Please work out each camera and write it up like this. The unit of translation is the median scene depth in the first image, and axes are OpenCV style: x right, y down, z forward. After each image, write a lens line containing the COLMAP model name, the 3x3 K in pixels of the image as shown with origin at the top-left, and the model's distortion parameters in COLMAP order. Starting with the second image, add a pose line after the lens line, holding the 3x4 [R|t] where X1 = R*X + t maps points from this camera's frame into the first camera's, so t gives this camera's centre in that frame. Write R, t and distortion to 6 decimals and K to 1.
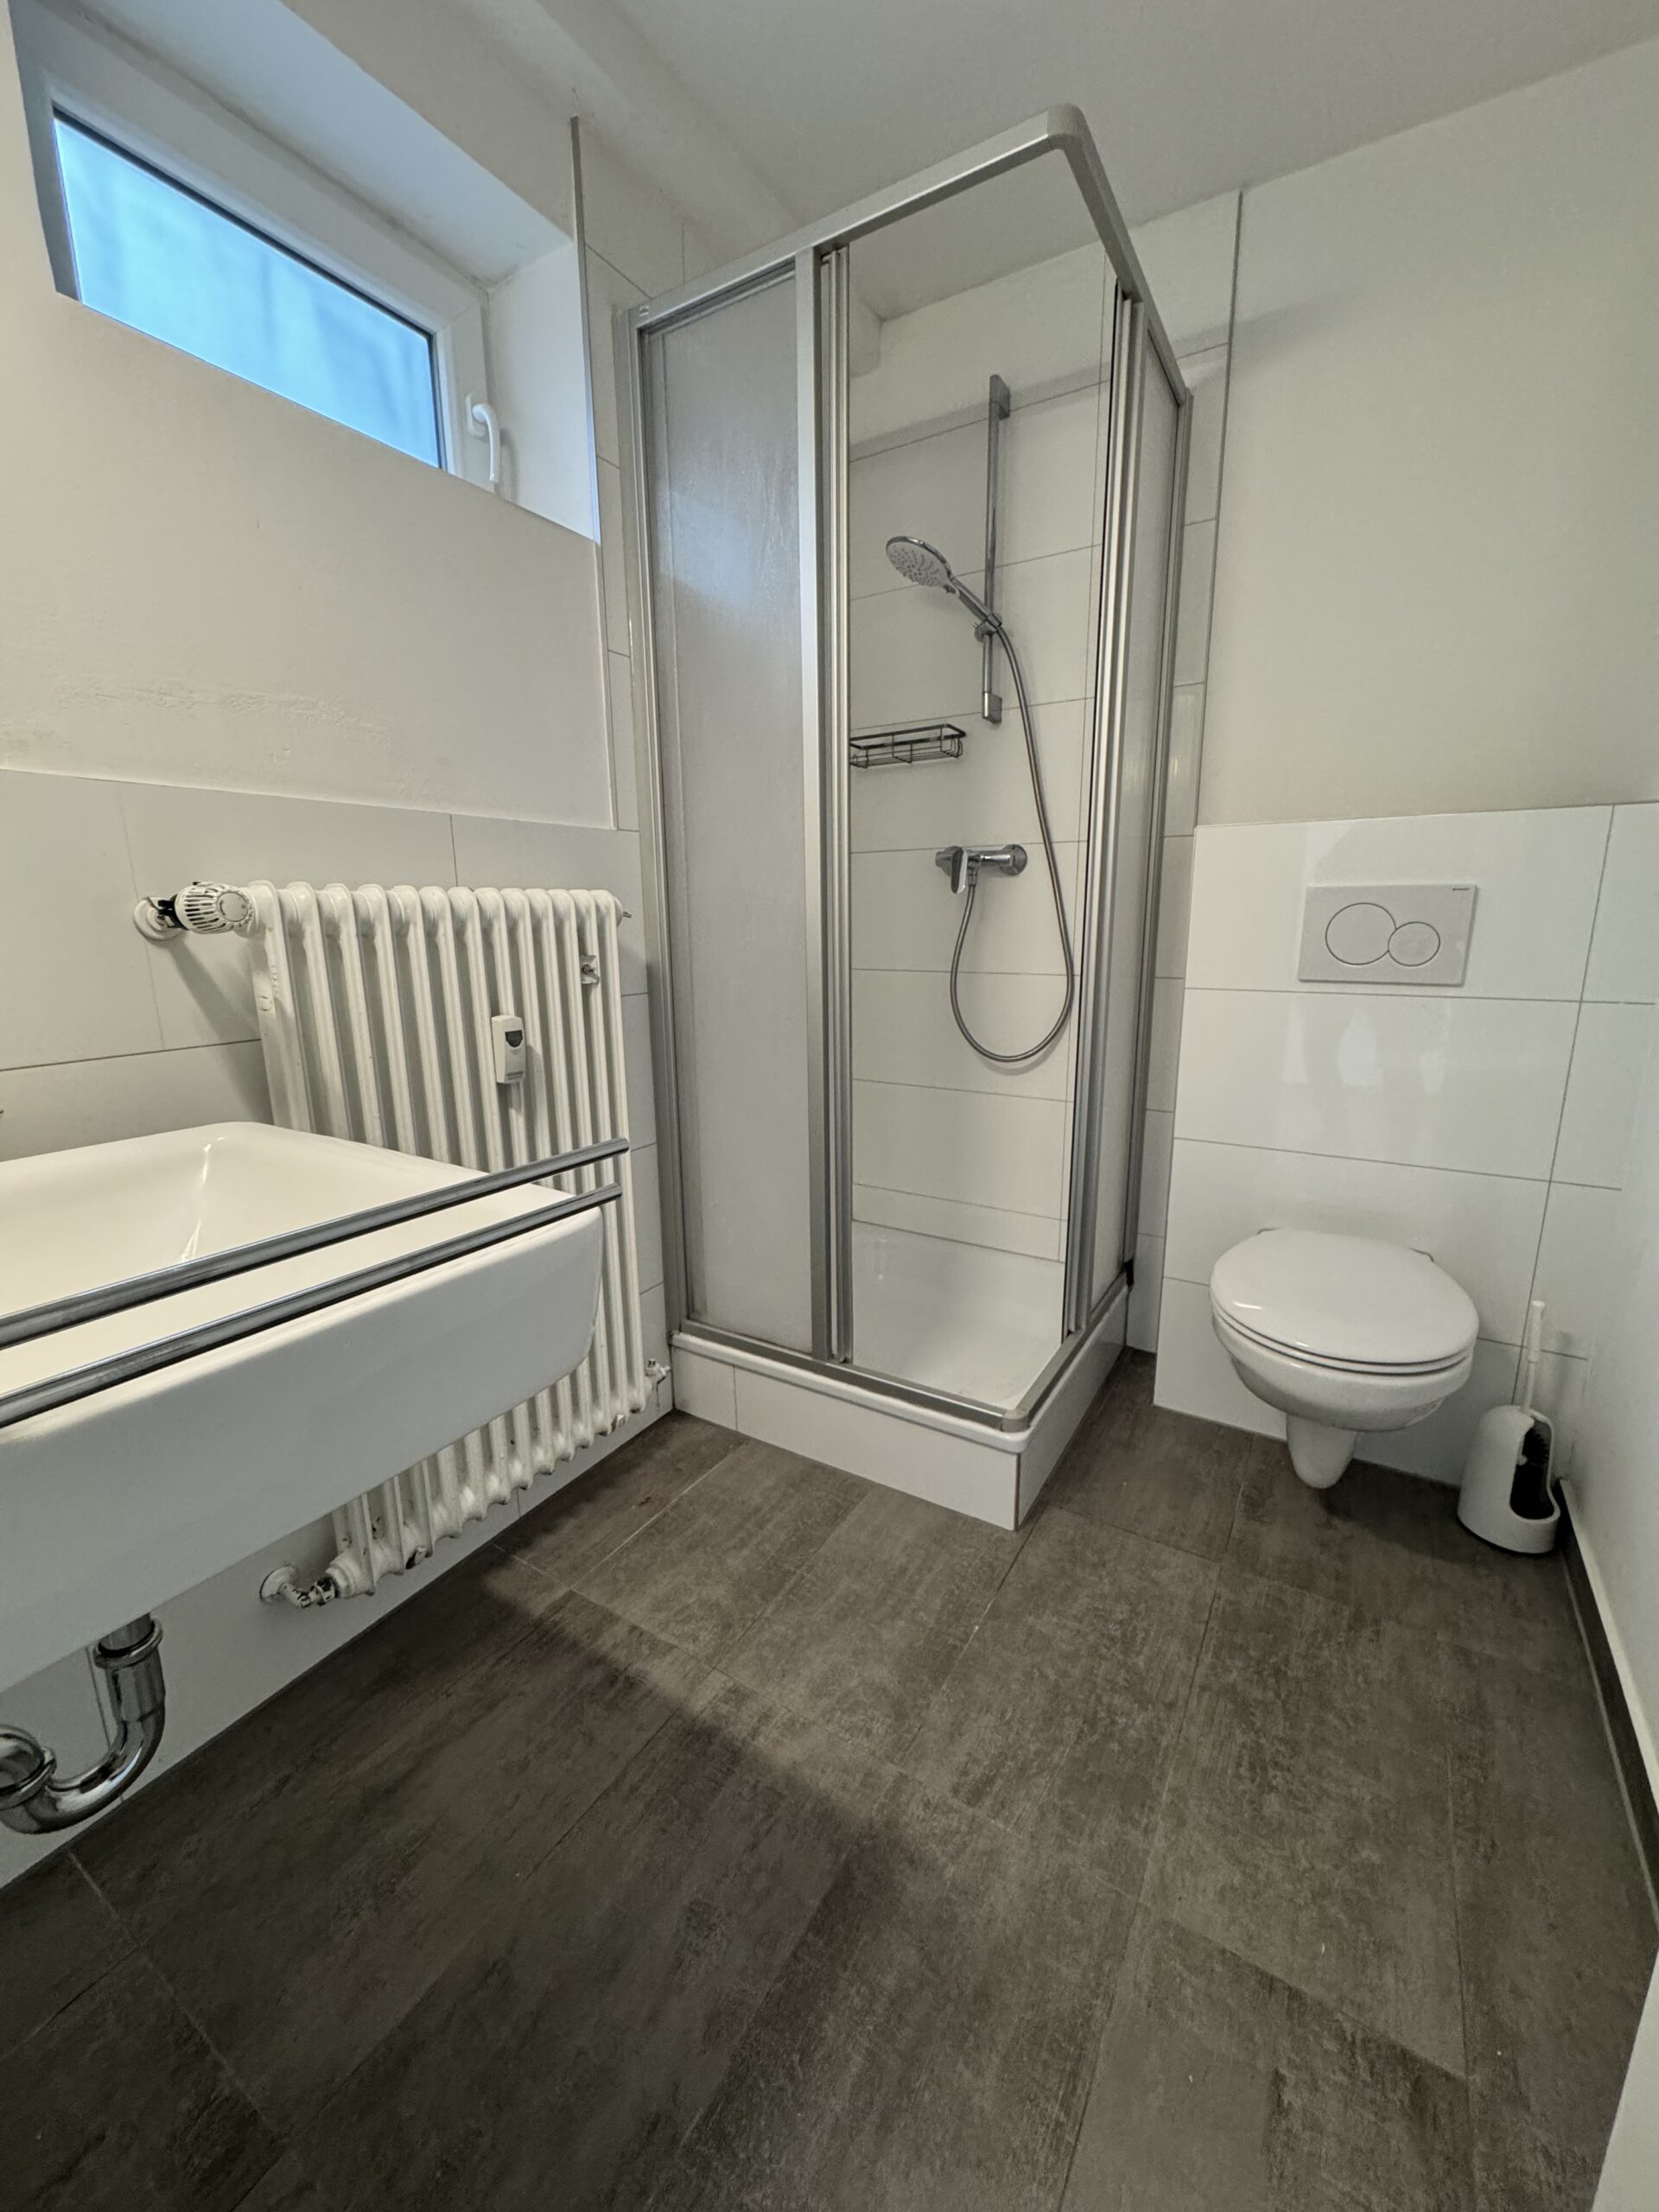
lens RADIAL K [[879.2, 0, 828.5], [0, 879.2, 1106.0], [0, 0, 1]] dist [-0.002140, 0.000211]
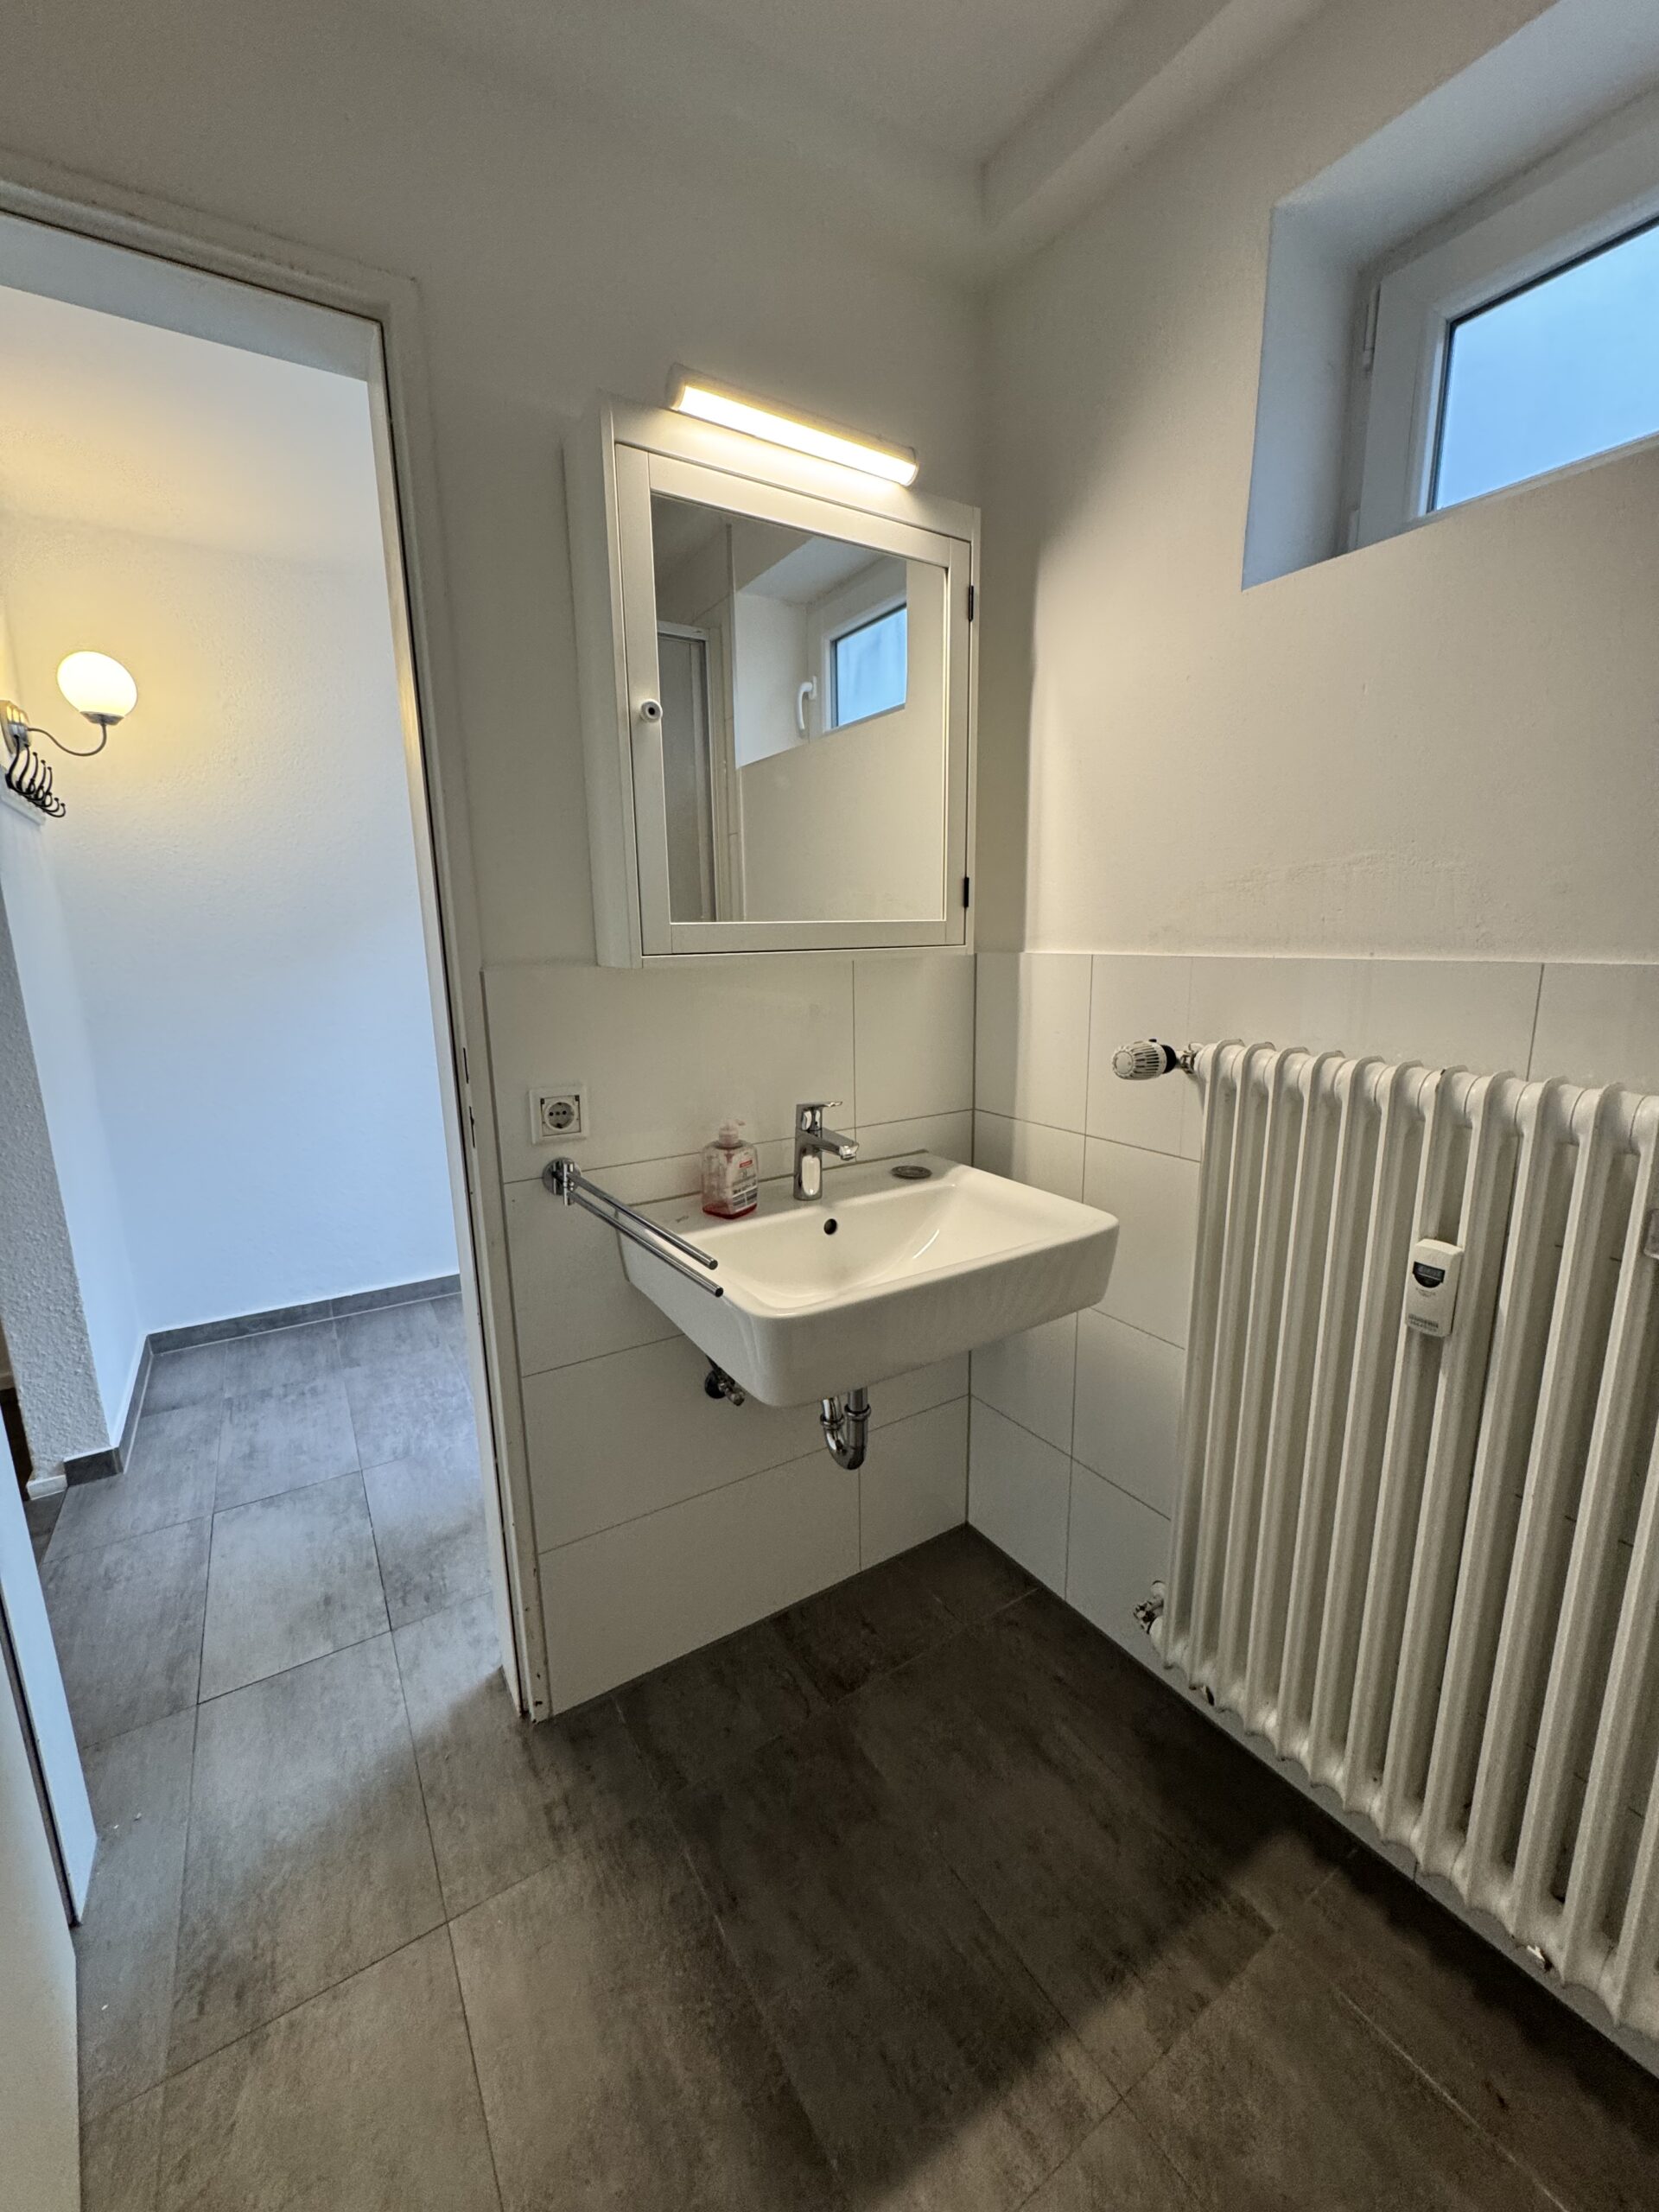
lens RADIAL K [[879.2, 0, 828.5], [0, 879.2, 1106.0], [0, 0, 1]] dist [-0.002140, 0.000211]
pose [[-0.434354, 0.197417, -0.878842, 0.470810], [-0.169474, 0.940350, 0.294993, -0.344245], [0.884656, 0.277072, -0.374987, 0.810200]]
